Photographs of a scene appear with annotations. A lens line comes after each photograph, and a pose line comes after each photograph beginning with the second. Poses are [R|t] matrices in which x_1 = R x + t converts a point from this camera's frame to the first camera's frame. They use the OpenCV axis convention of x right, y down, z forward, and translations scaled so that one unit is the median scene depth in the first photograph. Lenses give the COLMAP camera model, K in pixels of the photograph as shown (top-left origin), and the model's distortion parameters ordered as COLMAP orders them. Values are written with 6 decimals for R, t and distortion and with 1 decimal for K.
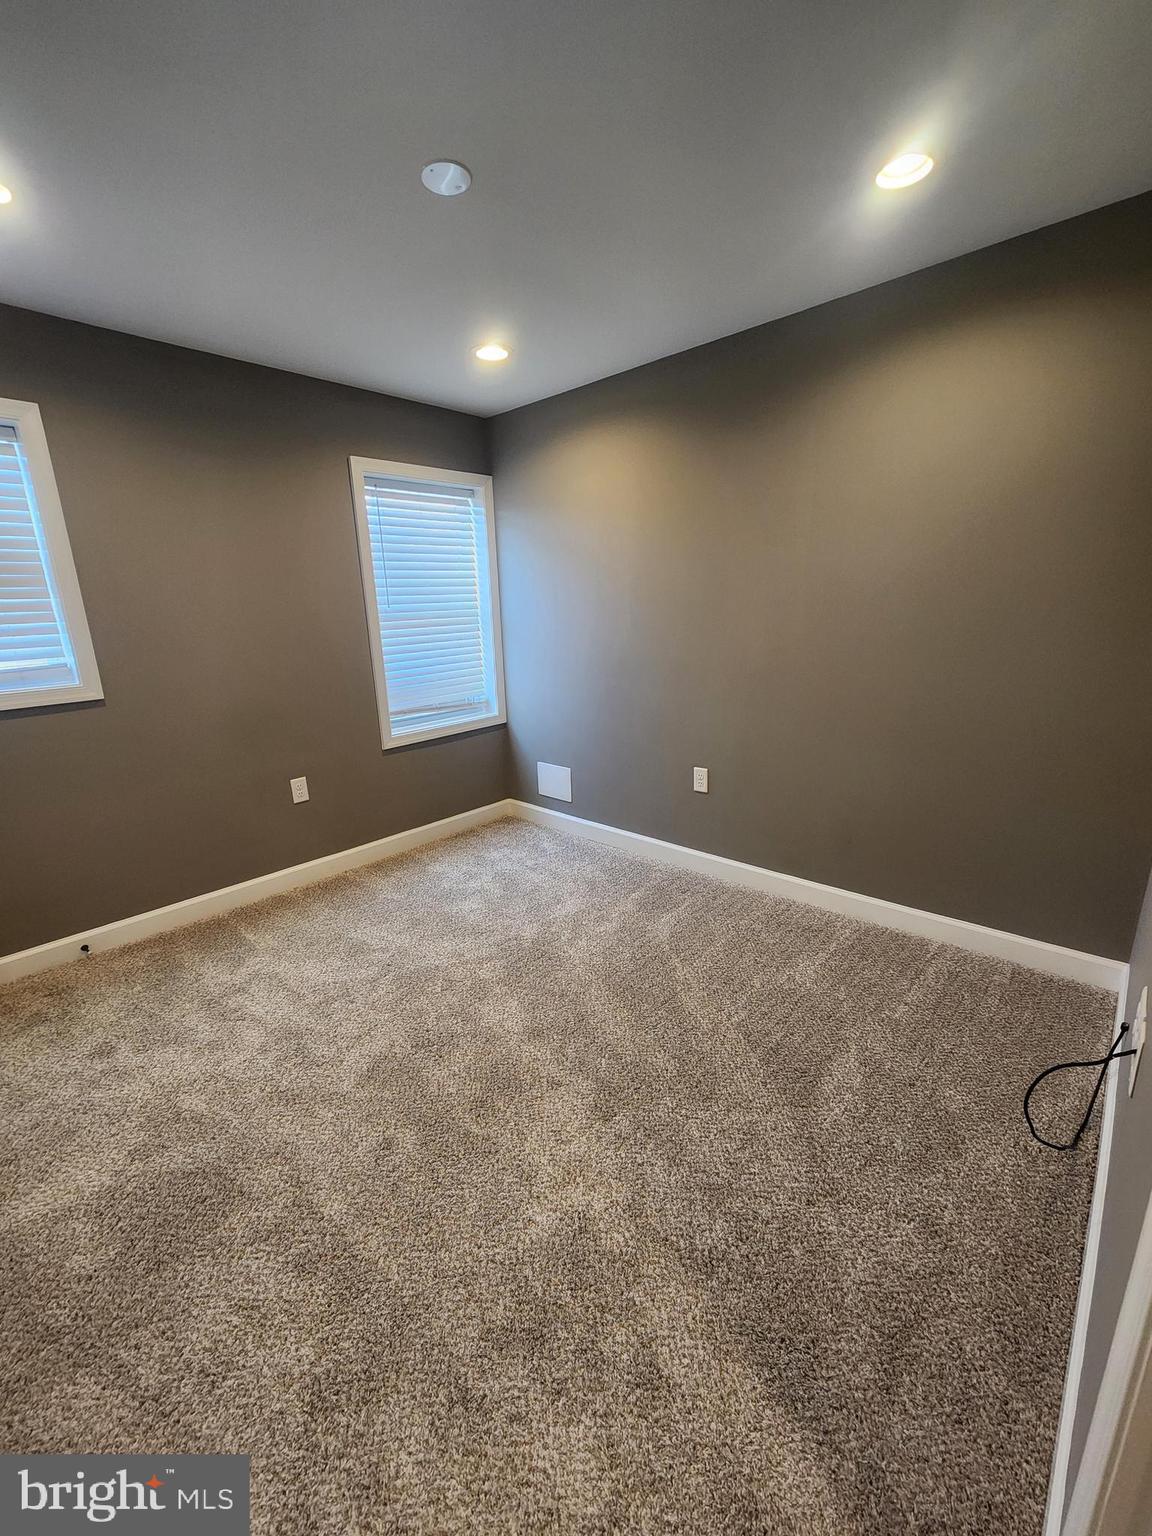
lens RADIAL K [[625.6, 0, 565.7], [0, 625.6, 767.7], [0, 0, 1]] dist [-0.008981, 0.001164]
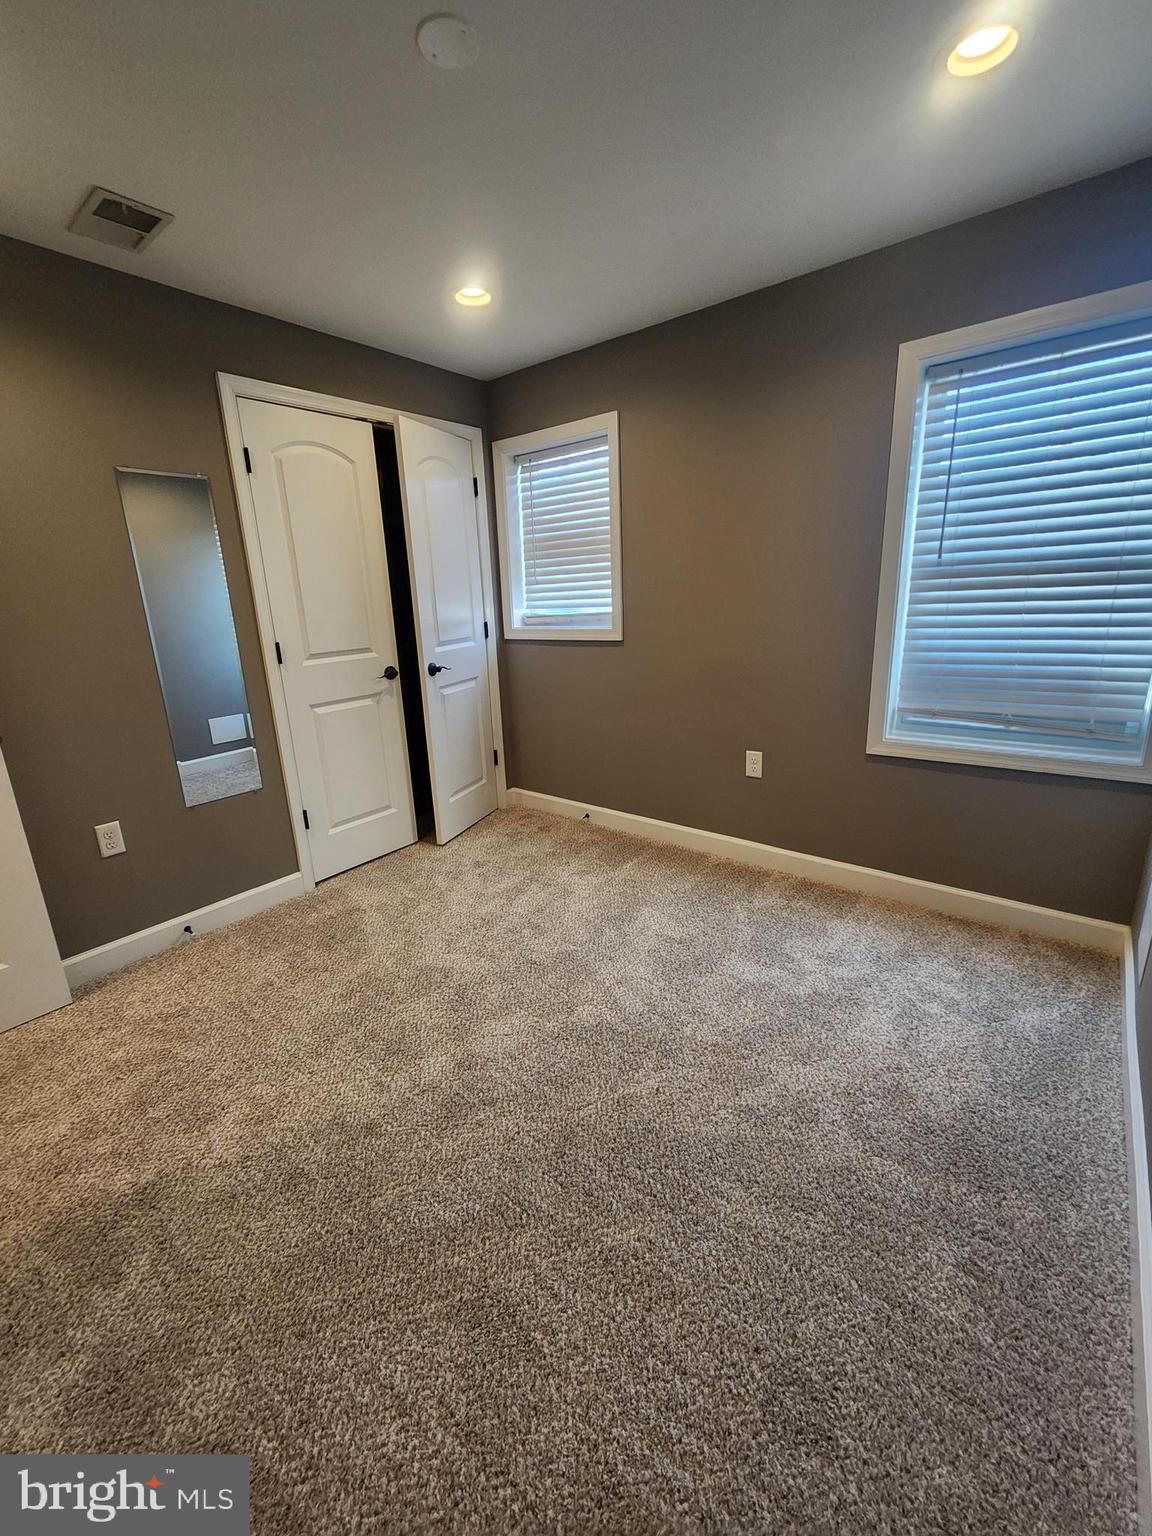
lens RADIAL K [[625.6, 0, 563.5], [0, 625.6, 763.5], [0, 0, 1]] dist [-0.008981, 0.001164]
pose [[0.076423, 0.293297, -0.952962, 0.526723], [-0.212687, 0.938555, 0.271806, -0.190071], [0.974127, 0.181910, 0.134107, 0.726275]]
